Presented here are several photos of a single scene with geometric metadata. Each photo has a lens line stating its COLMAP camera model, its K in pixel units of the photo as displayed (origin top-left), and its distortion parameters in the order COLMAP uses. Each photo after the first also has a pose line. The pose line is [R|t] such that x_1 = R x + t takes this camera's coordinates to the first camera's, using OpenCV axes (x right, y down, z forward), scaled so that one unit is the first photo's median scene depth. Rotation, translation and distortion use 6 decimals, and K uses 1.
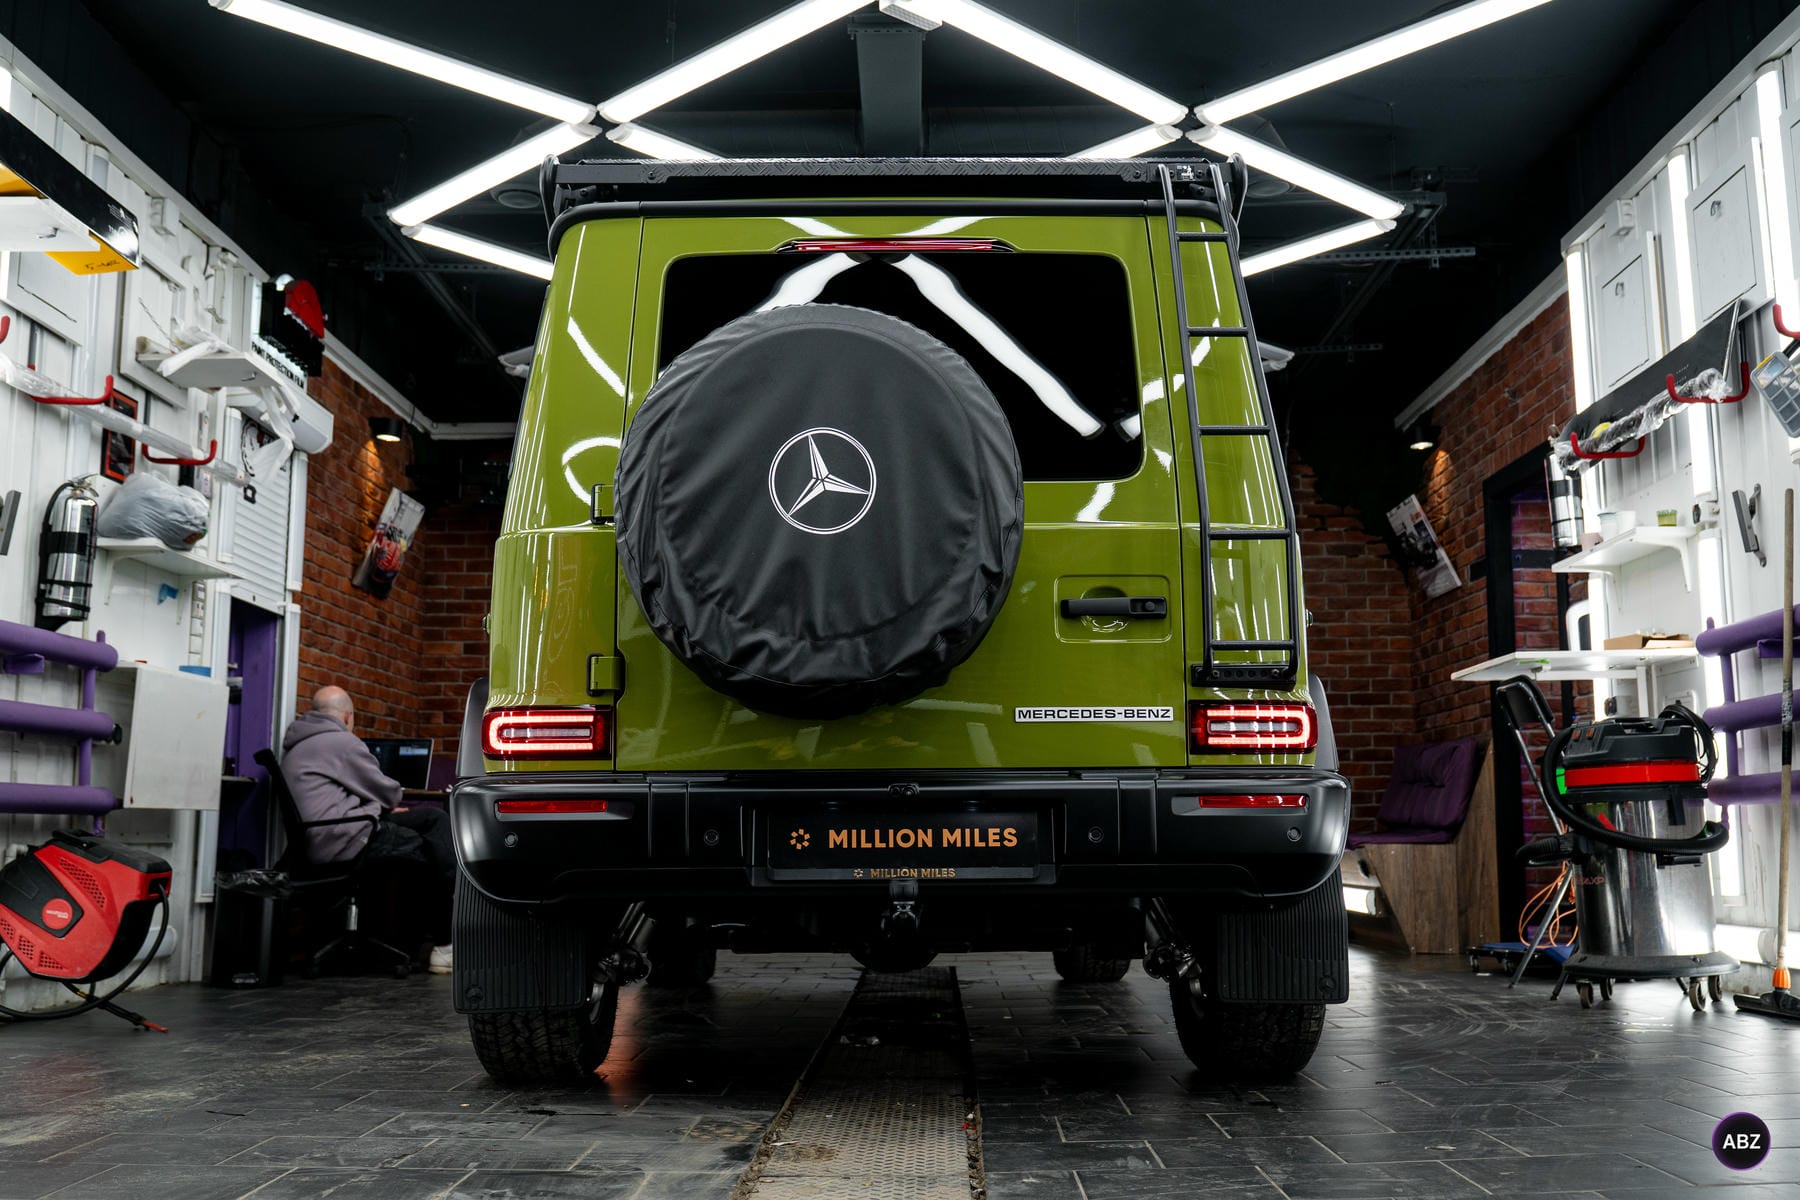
lens RADIAL K [[1782.7, 0, 900.6], [0, 1782.7, 603.5], [0, 0, 1]] dist [0.005247, 0.000000]
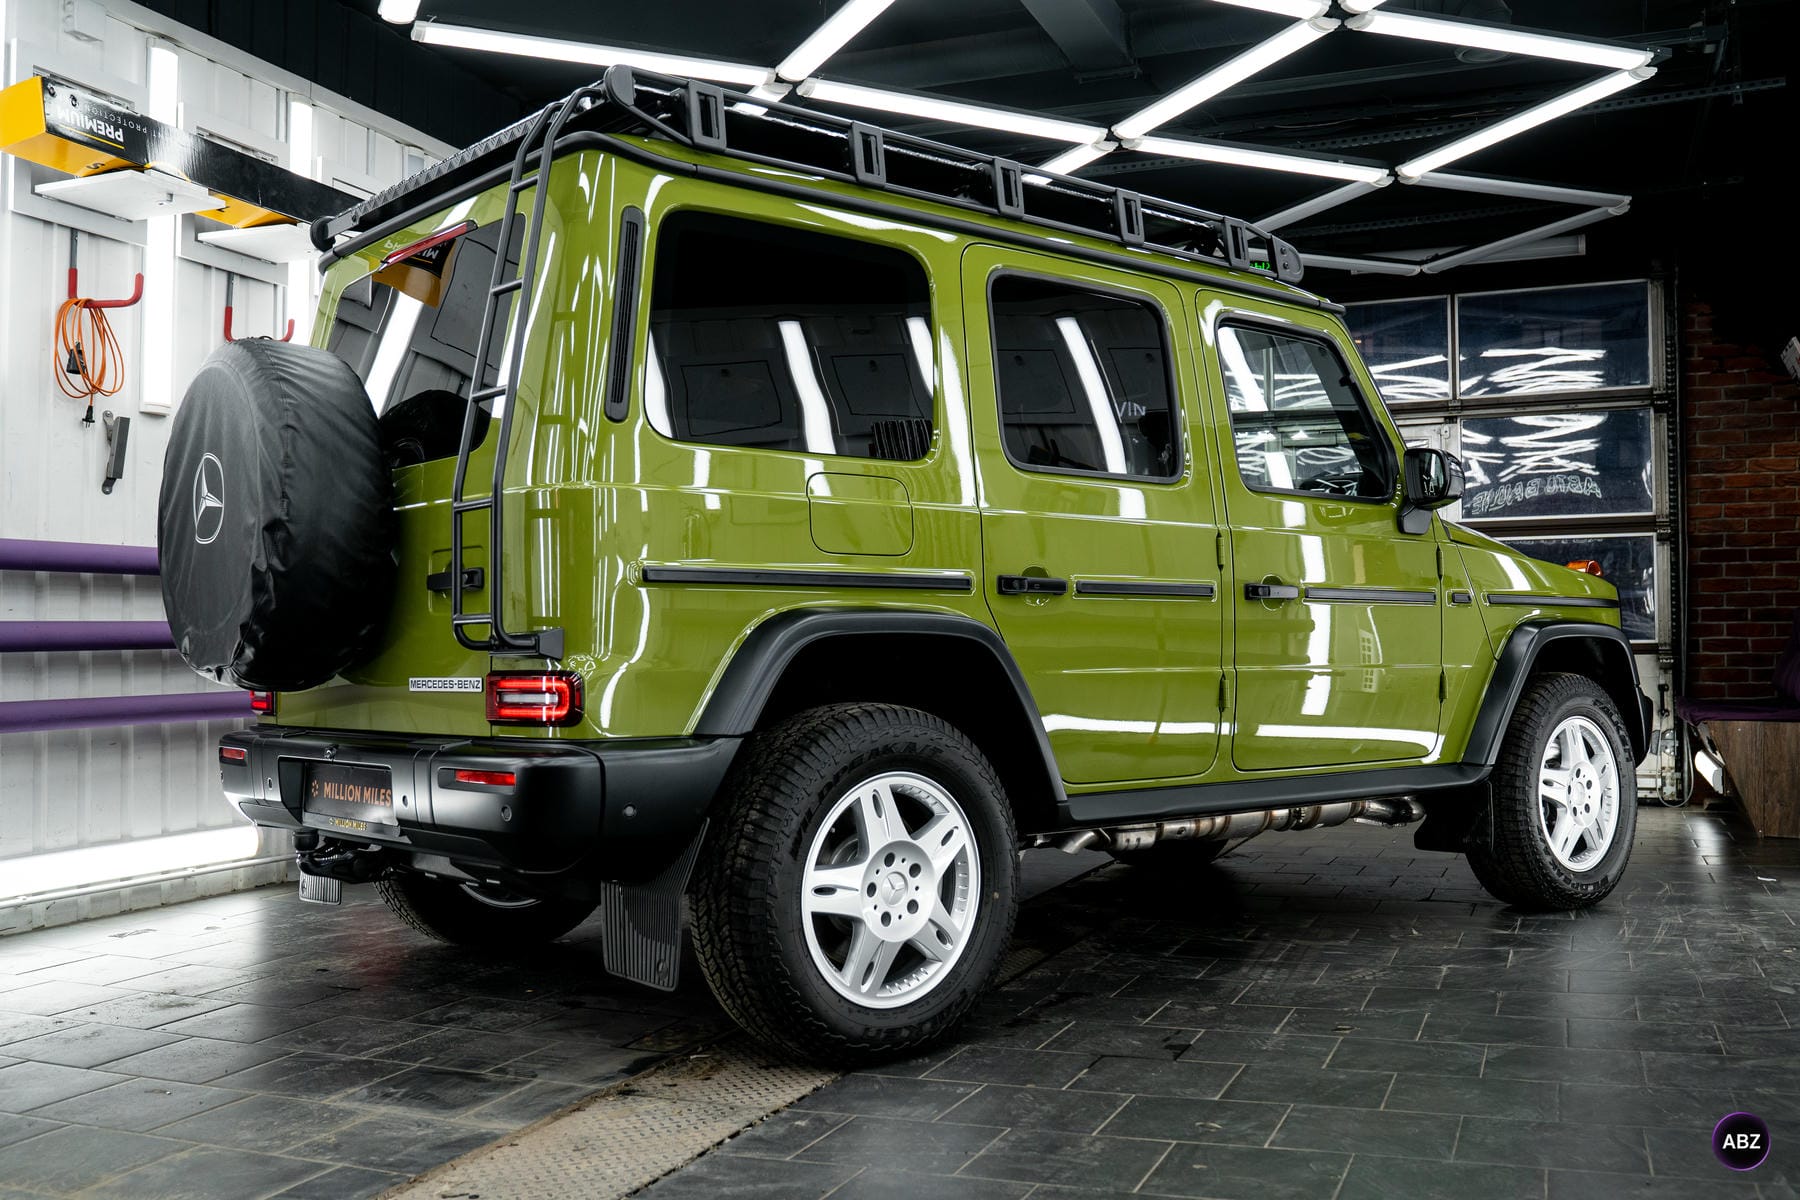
lens RADIAL K [[1700.3, 0, 899.6], [0, 1700.3, 594.6], [0, 0, 1]] dist [0.016220, 0.000000]
pose [[0.934688, -0.005623, -0.355424, 0.154994], [0.044200, 0.993954, 0.100511, -0.034950], [0.352710, -0.109656, 0.929285, 0.014004]]
